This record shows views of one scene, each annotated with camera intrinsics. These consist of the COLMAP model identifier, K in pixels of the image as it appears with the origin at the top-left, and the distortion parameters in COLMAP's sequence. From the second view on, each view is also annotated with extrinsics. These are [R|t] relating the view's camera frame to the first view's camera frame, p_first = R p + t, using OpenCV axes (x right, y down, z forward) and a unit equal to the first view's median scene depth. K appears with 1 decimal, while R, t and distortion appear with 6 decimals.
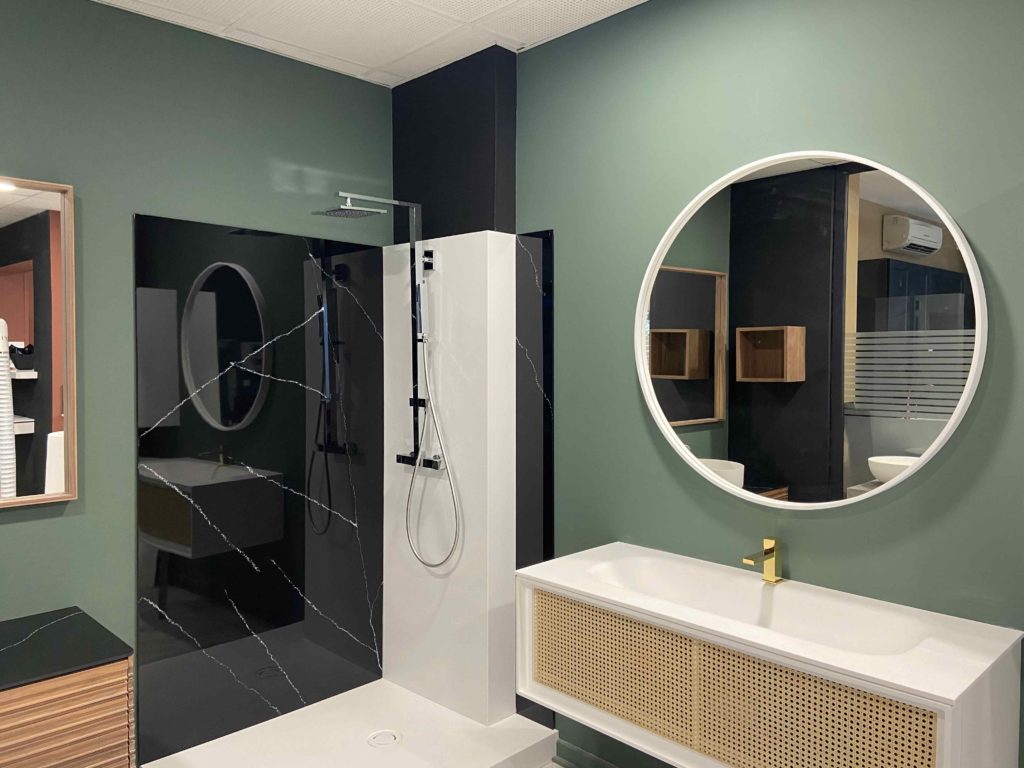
lens RADIAL K [[800.2, 0, 512.0], [0, 800.2, 384.0], [0, 0, 1]] dist [0.098483, 0.000852]
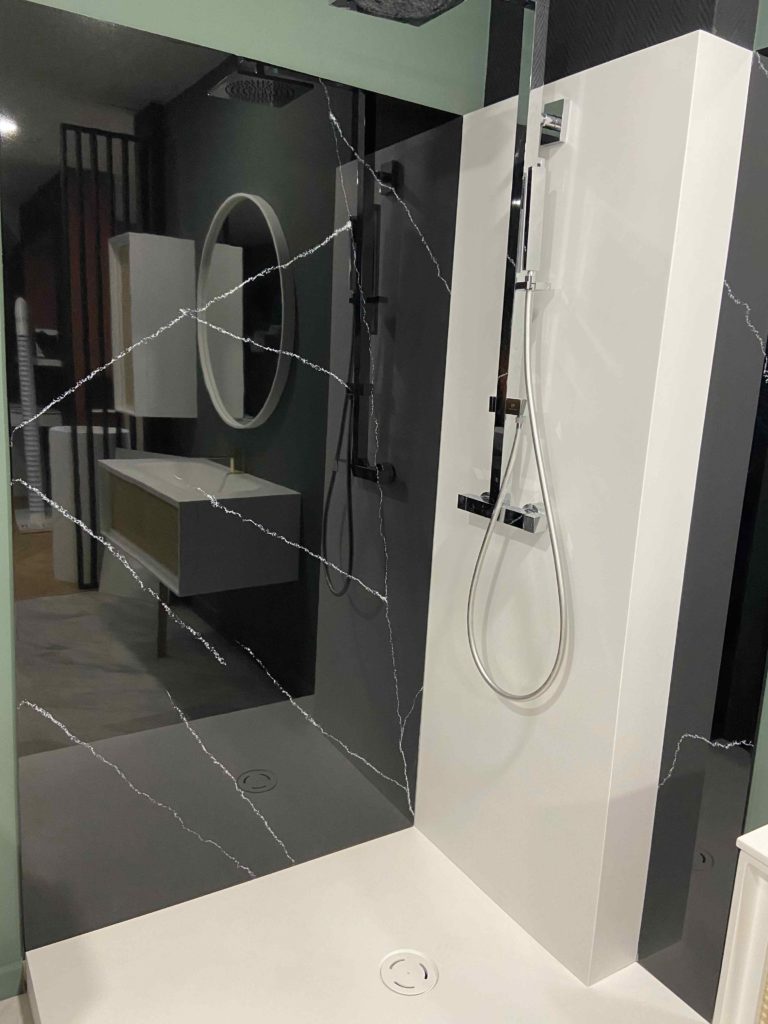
lens RADIAL K [[800.2, 0, 384.0], [0, 800.2, 512.0], [0, 0, 1]] dist [0.098483, 0.000852]
pose [[0.971393, 0.095055, -0.217623, -0.070567], [-0.061715, 0.985957, 0.155180, 0.014563], [0.229318, -0.137311, 0.963618, 0.438517]]
